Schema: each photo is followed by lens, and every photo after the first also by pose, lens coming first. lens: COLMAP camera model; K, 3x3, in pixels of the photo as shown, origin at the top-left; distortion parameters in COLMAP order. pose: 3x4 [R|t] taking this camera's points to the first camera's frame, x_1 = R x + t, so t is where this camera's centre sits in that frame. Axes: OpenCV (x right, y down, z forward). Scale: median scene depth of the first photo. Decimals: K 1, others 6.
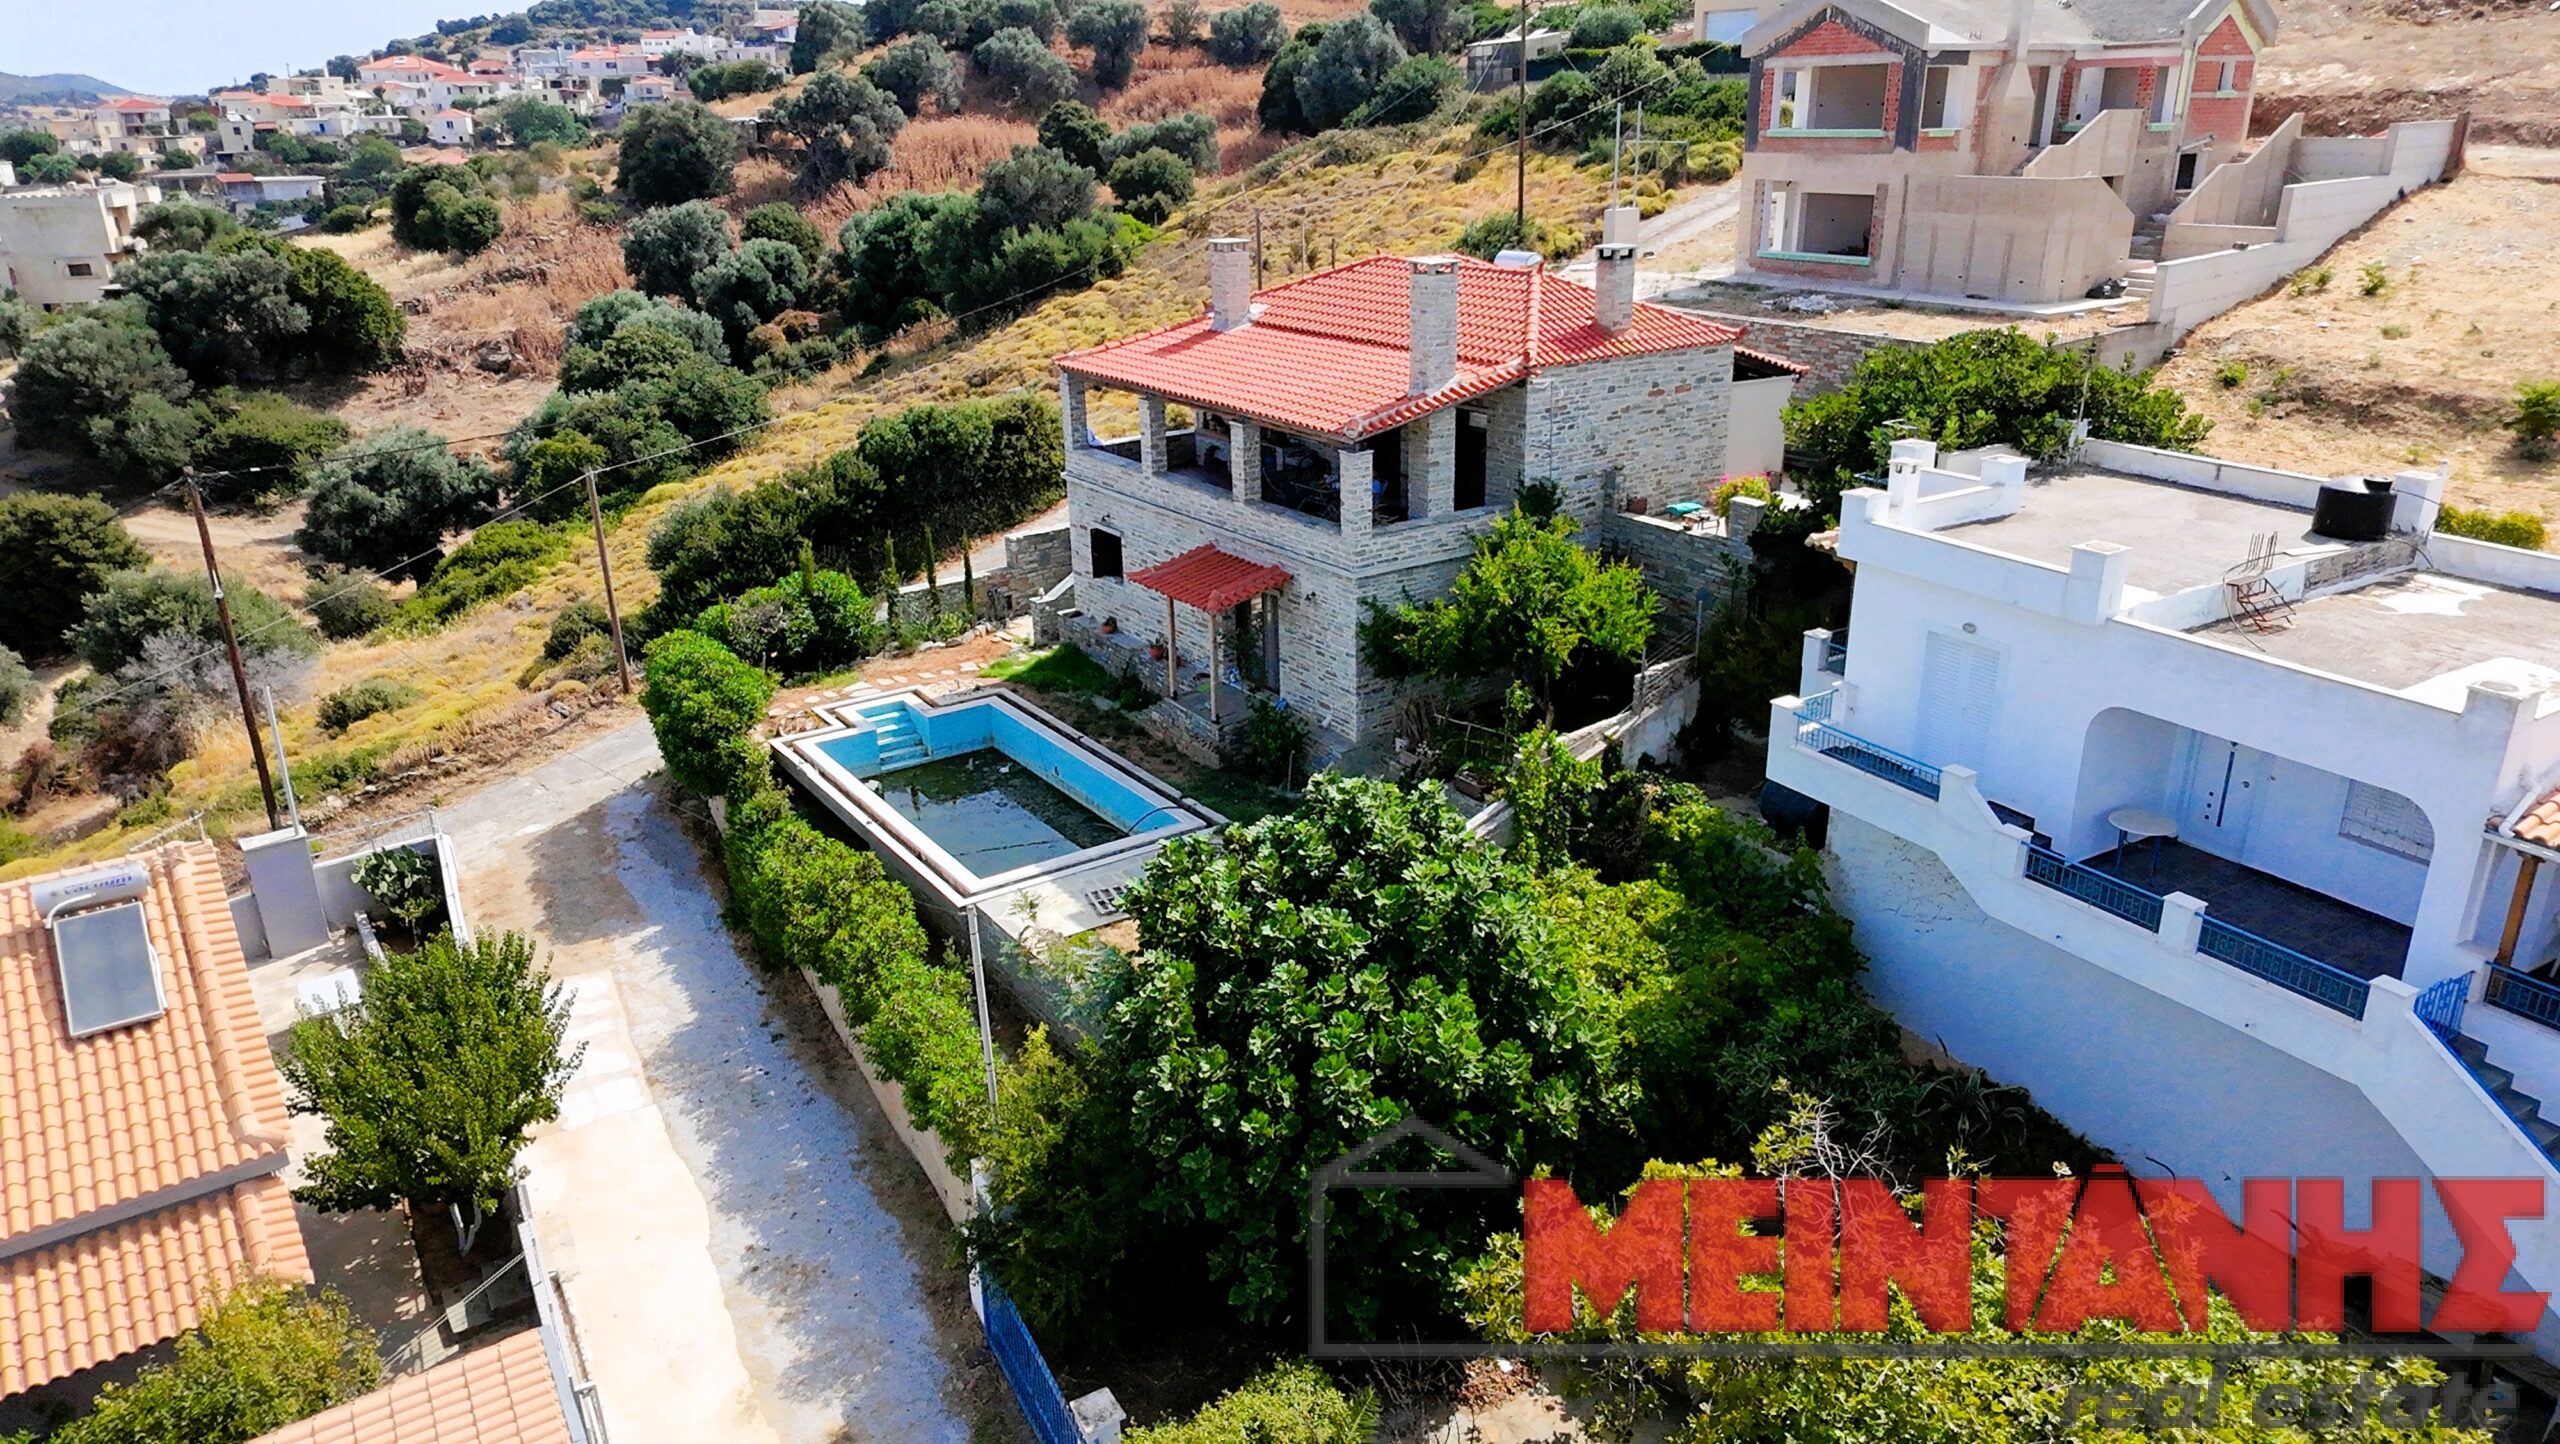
lens RADIAL K [[1637.0, 0, 1292.6], [0, 1637.0, 715.1], [0, 0, 1]] dist [0.006898, -0.003293]
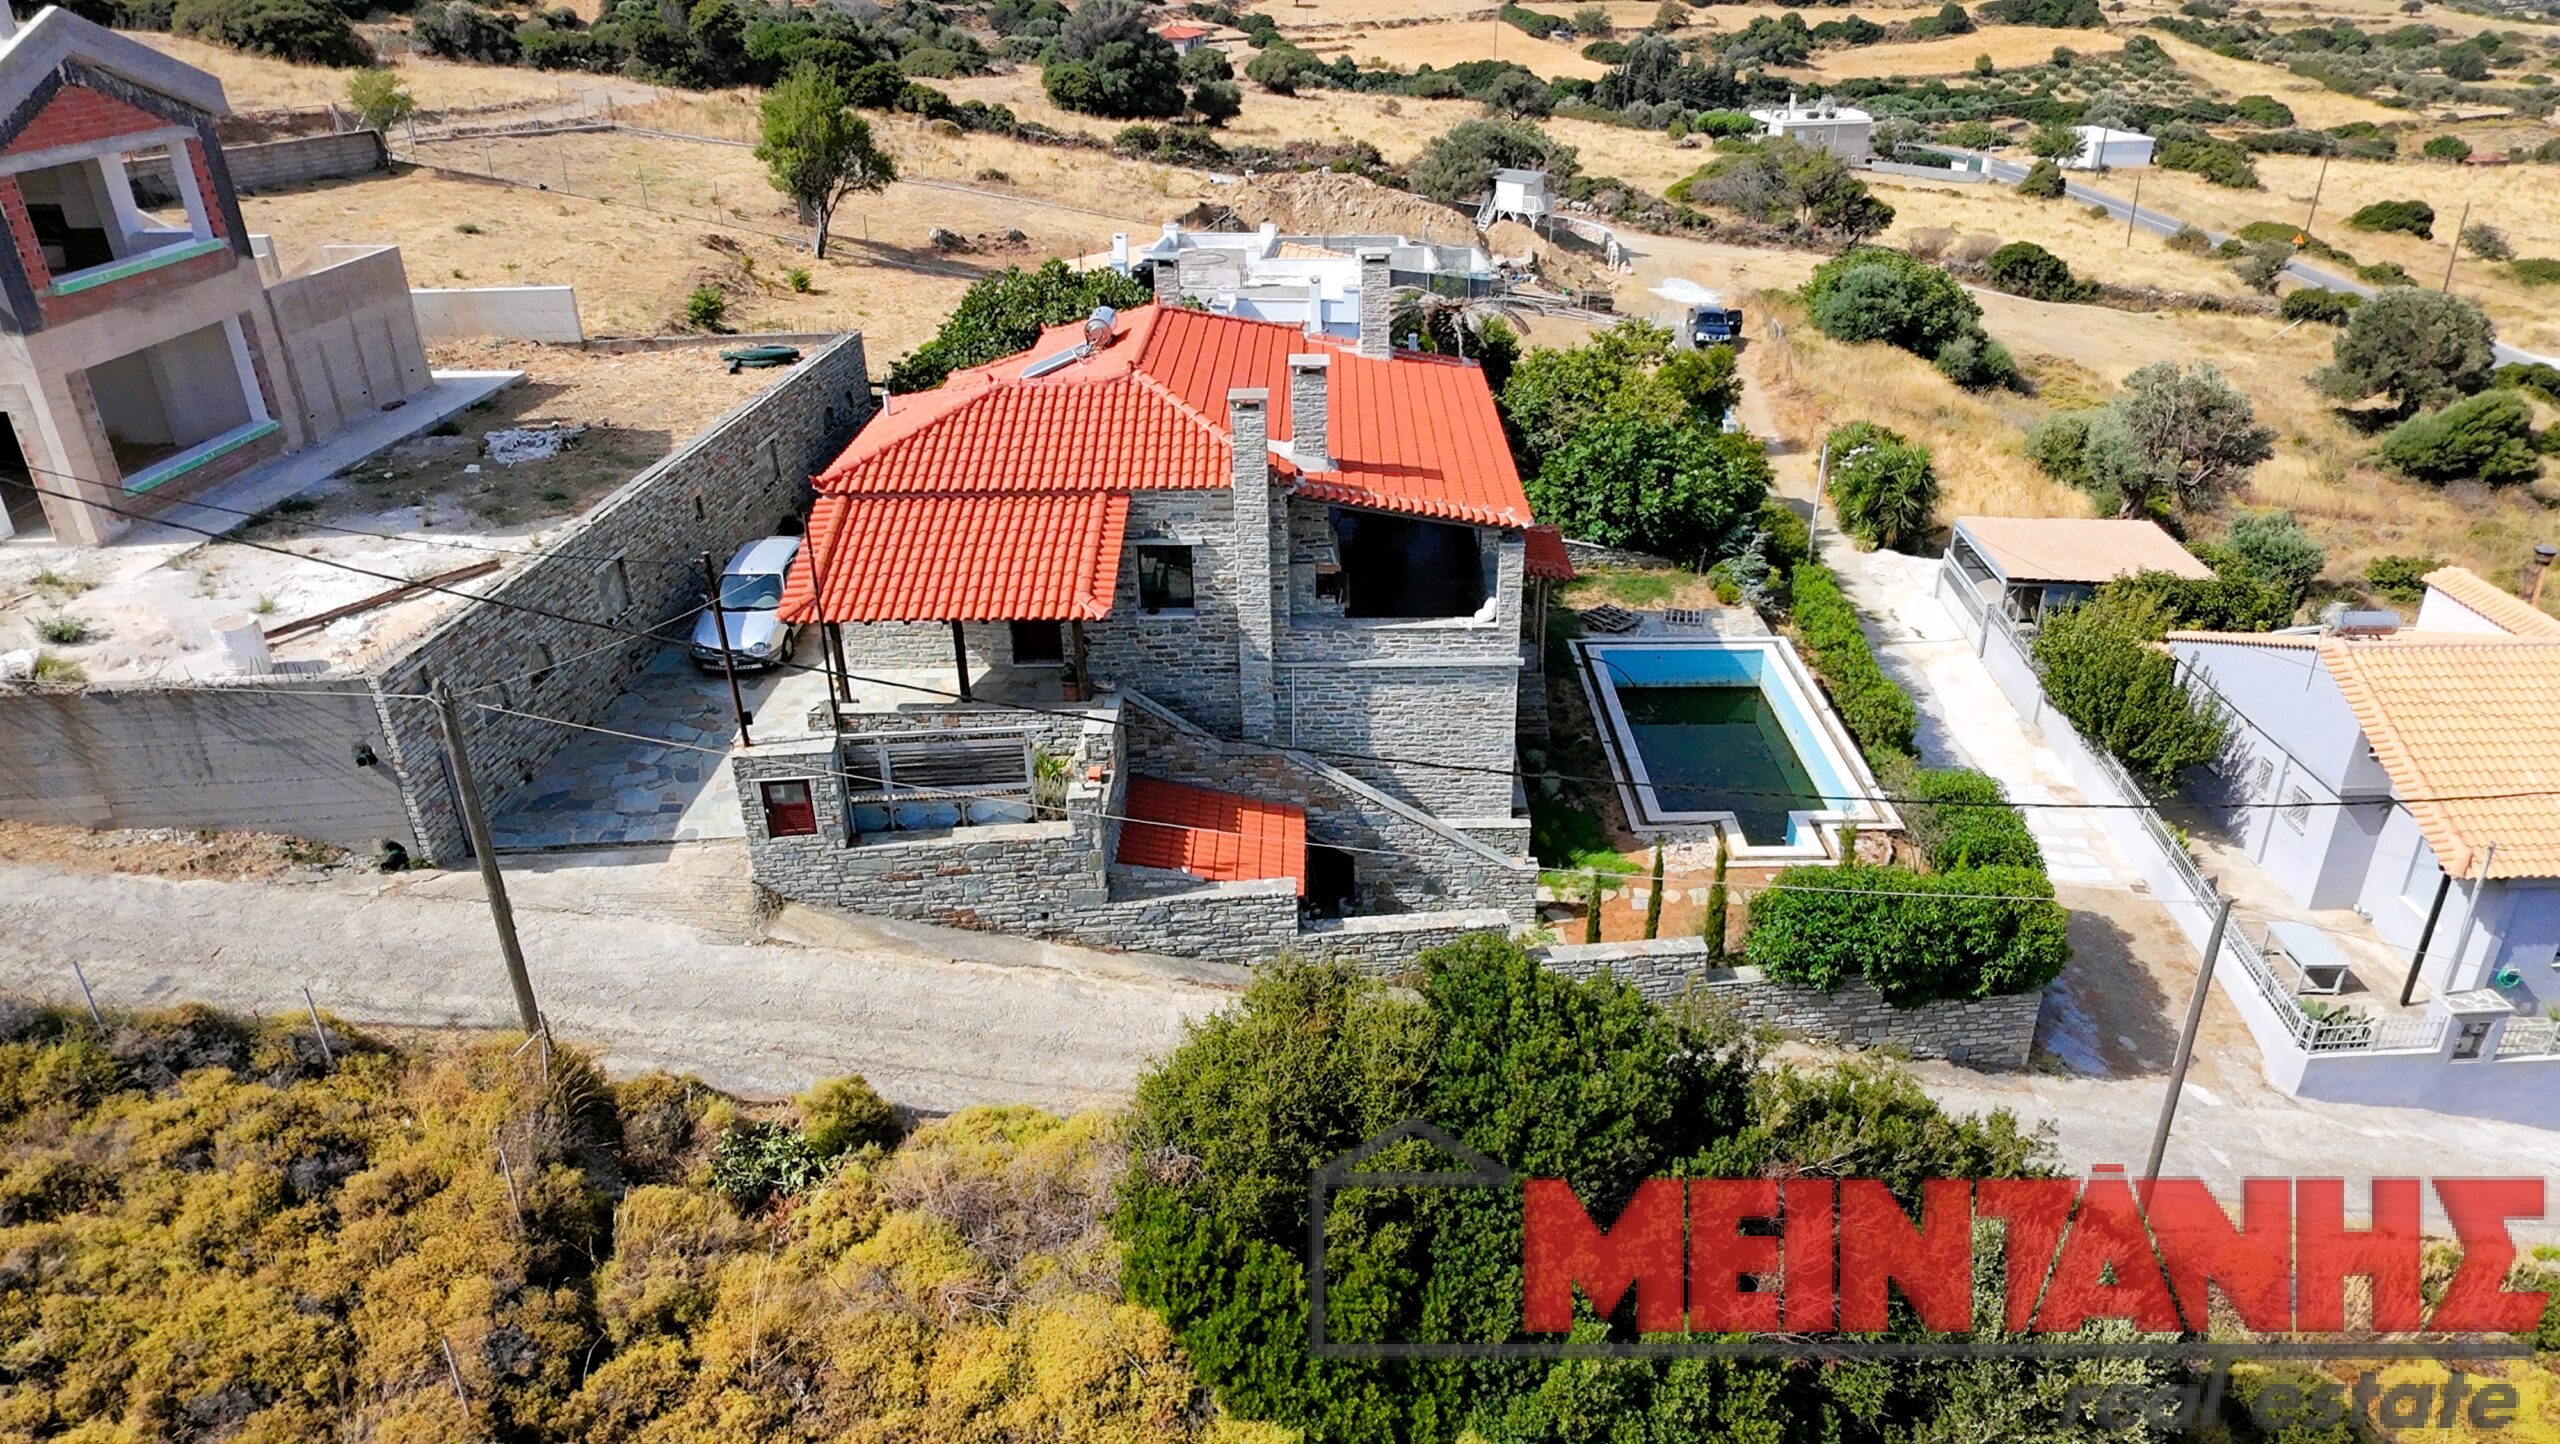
lens RADIAL K [[1637.0, 0, 1286.1], [0, 1637.0, 730.7], [0, 0, 1]] dist [0.006898, -0.003293]
pose [[-0.805675, -0.248503, 0.537712, -0.469562], [0.227140, 0.708758, 0.667884, -0.661940], [-0.547079, 0.660233, -0.514584, 1.462525]]
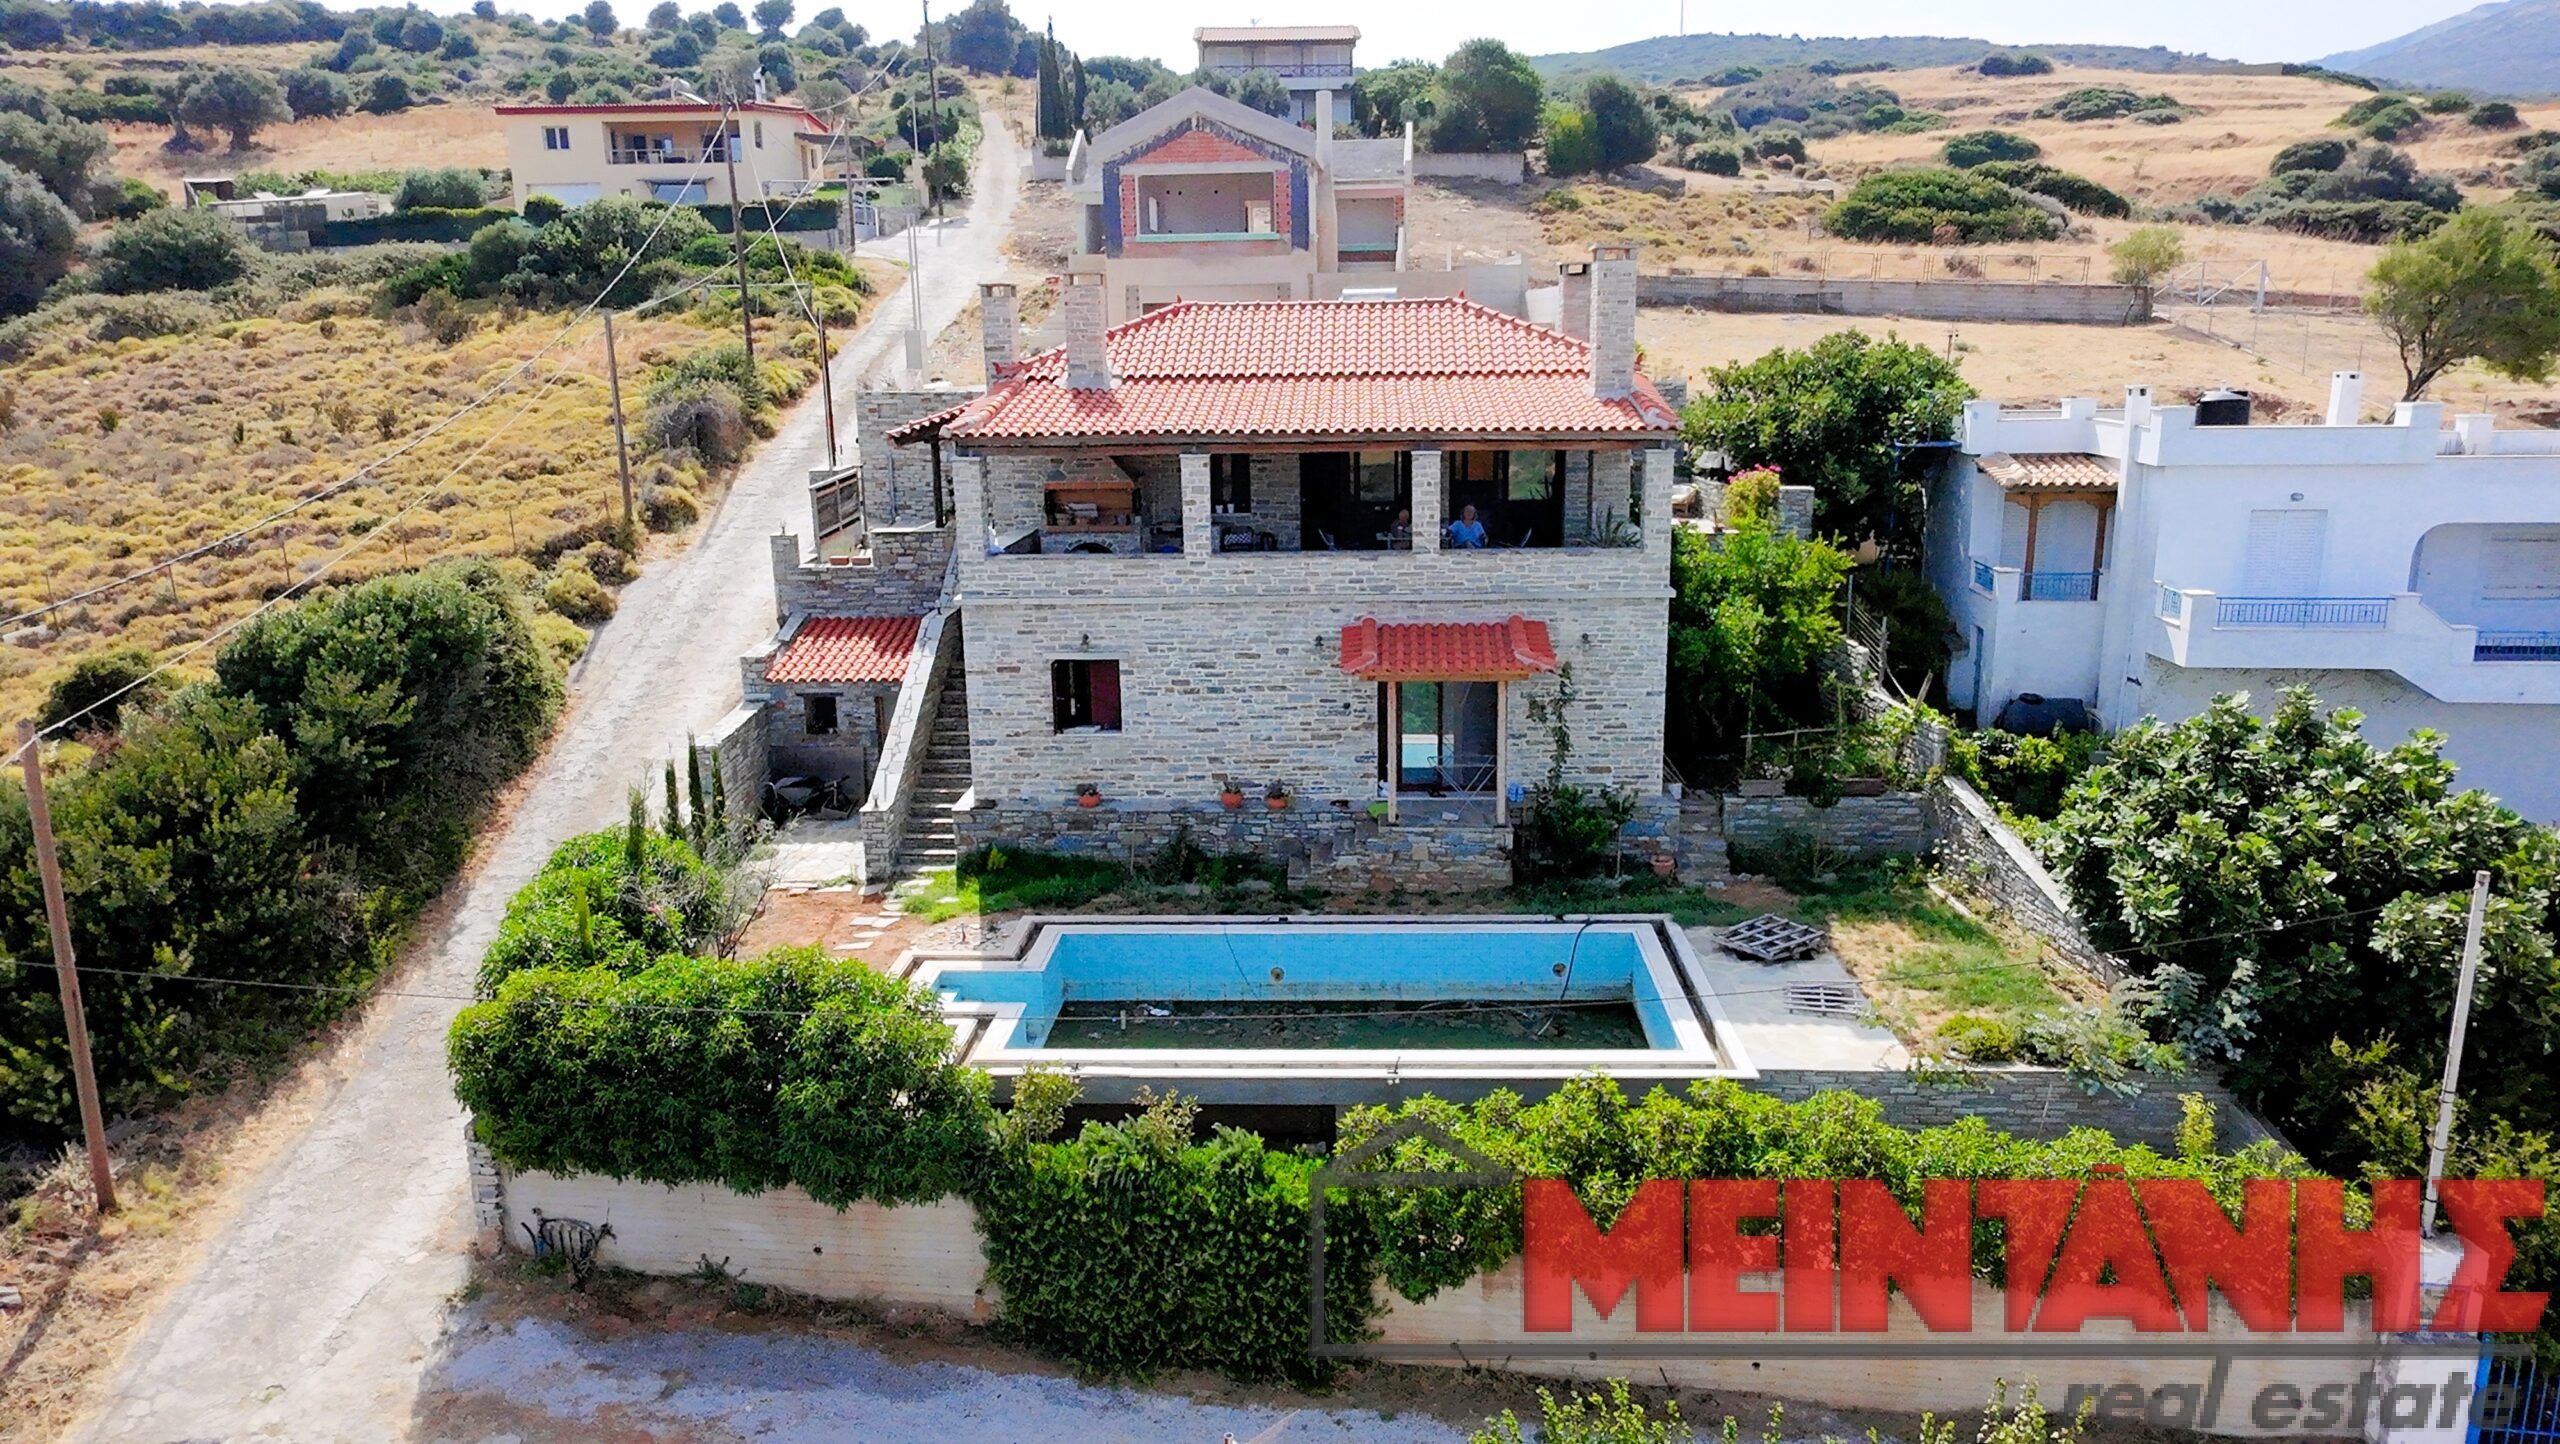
lens RADIAL K [[1637.0, 0, 1295.4], [0, 1637.0, 728.1], [0, 0, 1]] dist [0.006898, -0.003293]
pose [[0.611215, -0.172579, 0.772420, -0.576599], [0.281618, 0.959489, -0.008469, -0.050248], [-0.739667, 0.222704, 0.635055, 0.470255]]
